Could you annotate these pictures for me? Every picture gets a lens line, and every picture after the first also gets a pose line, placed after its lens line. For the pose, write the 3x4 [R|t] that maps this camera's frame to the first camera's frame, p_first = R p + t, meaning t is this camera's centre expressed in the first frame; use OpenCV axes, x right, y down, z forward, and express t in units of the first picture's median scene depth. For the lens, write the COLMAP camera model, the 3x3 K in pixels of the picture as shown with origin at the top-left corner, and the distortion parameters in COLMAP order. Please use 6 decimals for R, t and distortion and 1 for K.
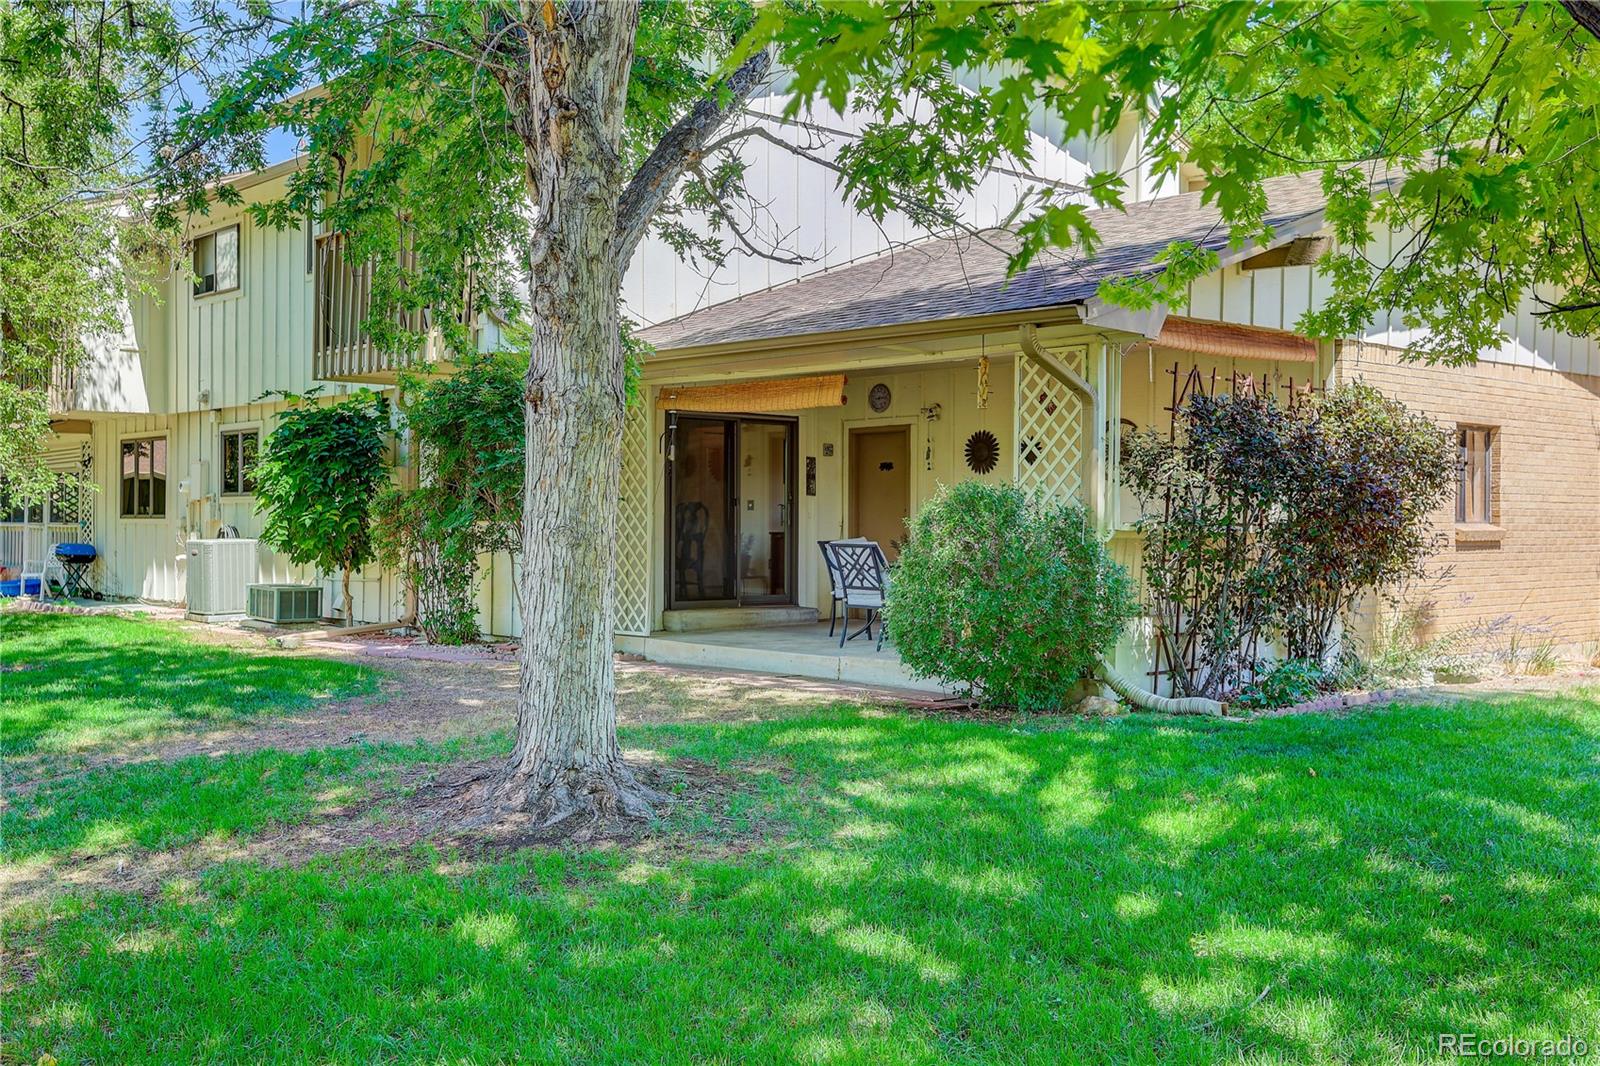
lens RADIAL K [[1607.5, 0, 800.0], [0, 1607.5, 533.0], [0, 0, 1]] dist [0.000786, -0.000230]
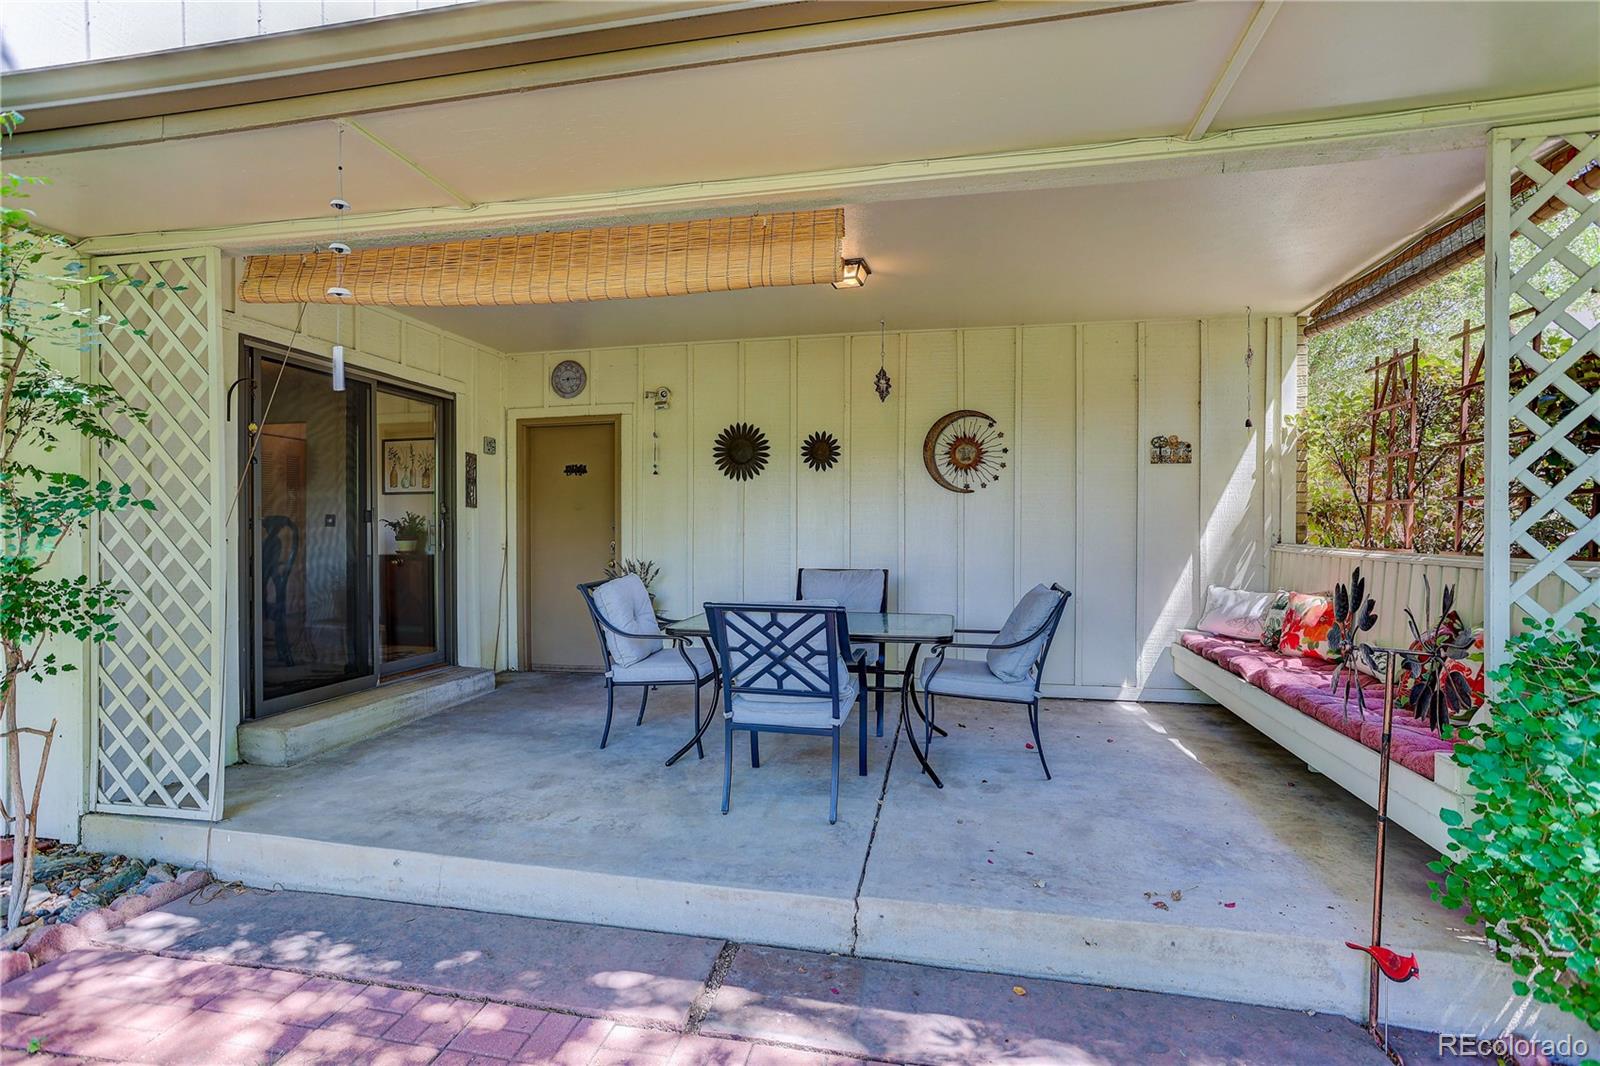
lens RADIAL K [[799.7, 0, 800.0], [0, 799.7, 533.0], [0, 0, 1]] dist [-0.002571, -0.000222]
pose [[0.823205, -0.007060, 0.567701, -0.079242], [0.006919, 0.999973, 0.002403, -0.012522], [-0.567702, 0.001950, 0.823232, 0.665897]]
